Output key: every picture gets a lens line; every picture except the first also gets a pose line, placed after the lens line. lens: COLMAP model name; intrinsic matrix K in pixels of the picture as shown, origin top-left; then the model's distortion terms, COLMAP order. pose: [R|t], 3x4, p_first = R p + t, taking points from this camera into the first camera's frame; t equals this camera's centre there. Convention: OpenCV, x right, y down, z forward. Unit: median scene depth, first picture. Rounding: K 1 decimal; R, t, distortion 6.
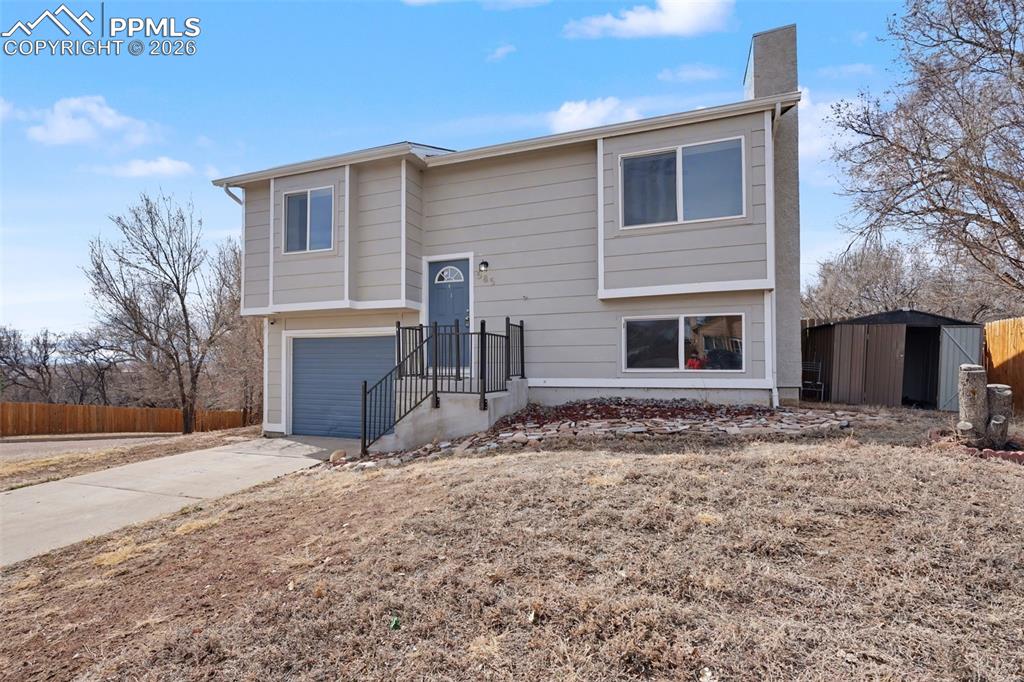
lens RADIAL K [[483.7, 0, 512.0], [0, 483.7, 368.1], [0, 0, 1]] dist [0.000127, 0.000007]
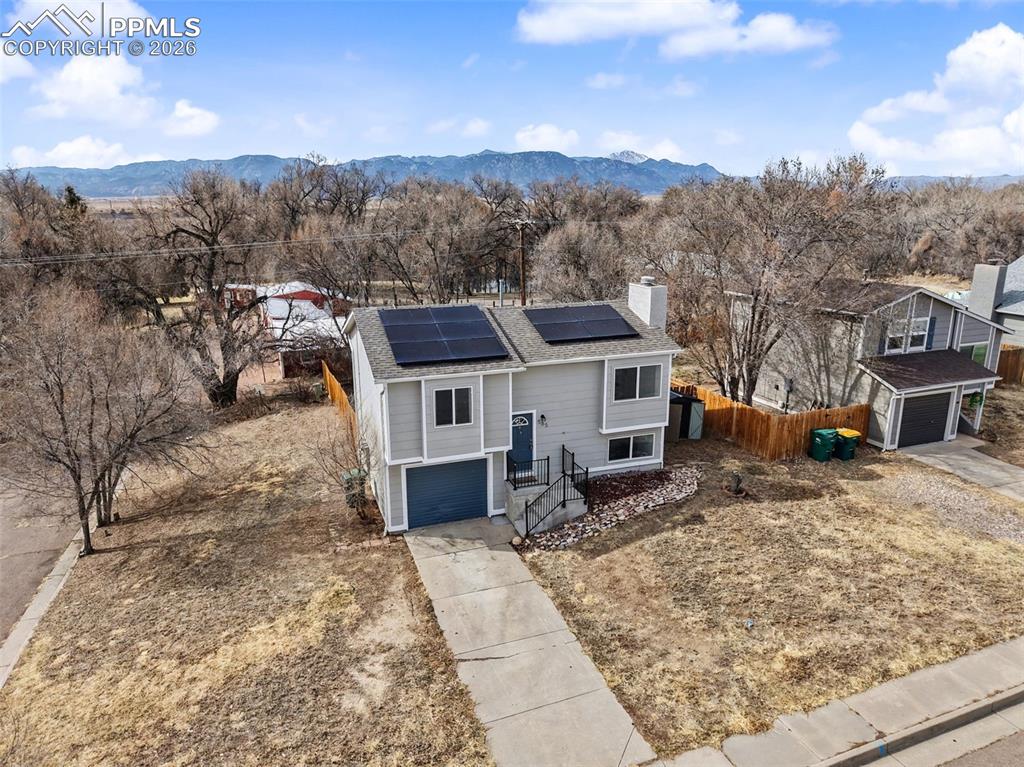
lens RADIAL K [[680.4, 0, 507.9], [0, 680.4, 381.8], [0, 0, 1]] dist [0.015061, -0.013425]
pose [[0.774523, -0.158152, 0.612456, -1.889280], [0.003999, 0.969444, 0.245279, -1.075474], [-0.632533, -0.187525, 0.751489, -0.902433]]
